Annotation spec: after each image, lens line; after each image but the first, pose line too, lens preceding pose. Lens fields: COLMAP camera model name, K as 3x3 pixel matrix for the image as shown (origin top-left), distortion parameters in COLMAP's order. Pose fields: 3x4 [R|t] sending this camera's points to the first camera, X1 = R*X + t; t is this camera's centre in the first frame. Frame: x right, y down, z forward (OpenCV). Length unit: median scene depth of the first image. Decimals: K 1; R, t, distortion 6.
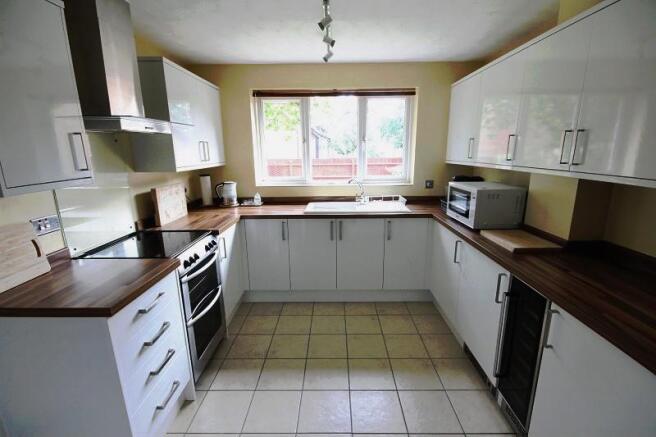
lens RADIAL K [[302.9, 0, 327.8], [0, 302.9, 218.7], [0, 0, 1]] dist [-0.000920, -0.003346]
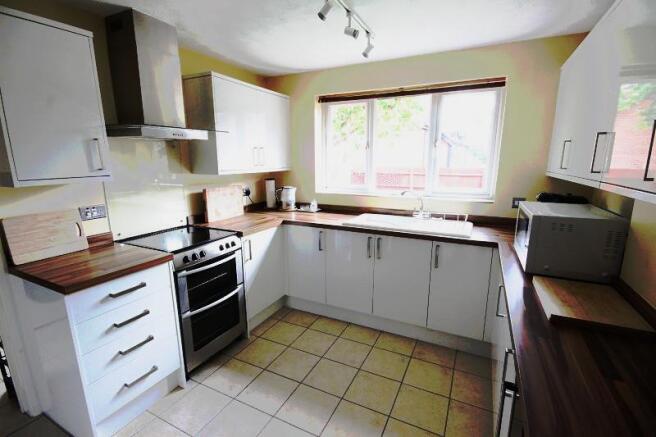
lens RADIAL K [[302.9, 0, 328.4], [0, 302.9, 219.3], [0, 0, 1]] dist [-0.000920, -0.003346]
pose [[0.900474, 0.093787, -0.424678, 0.279885], [-0.103940, 0.994583, -0.000745, -0.029265], [0.422308, 0.044812, 0.905344, 0.151574]]
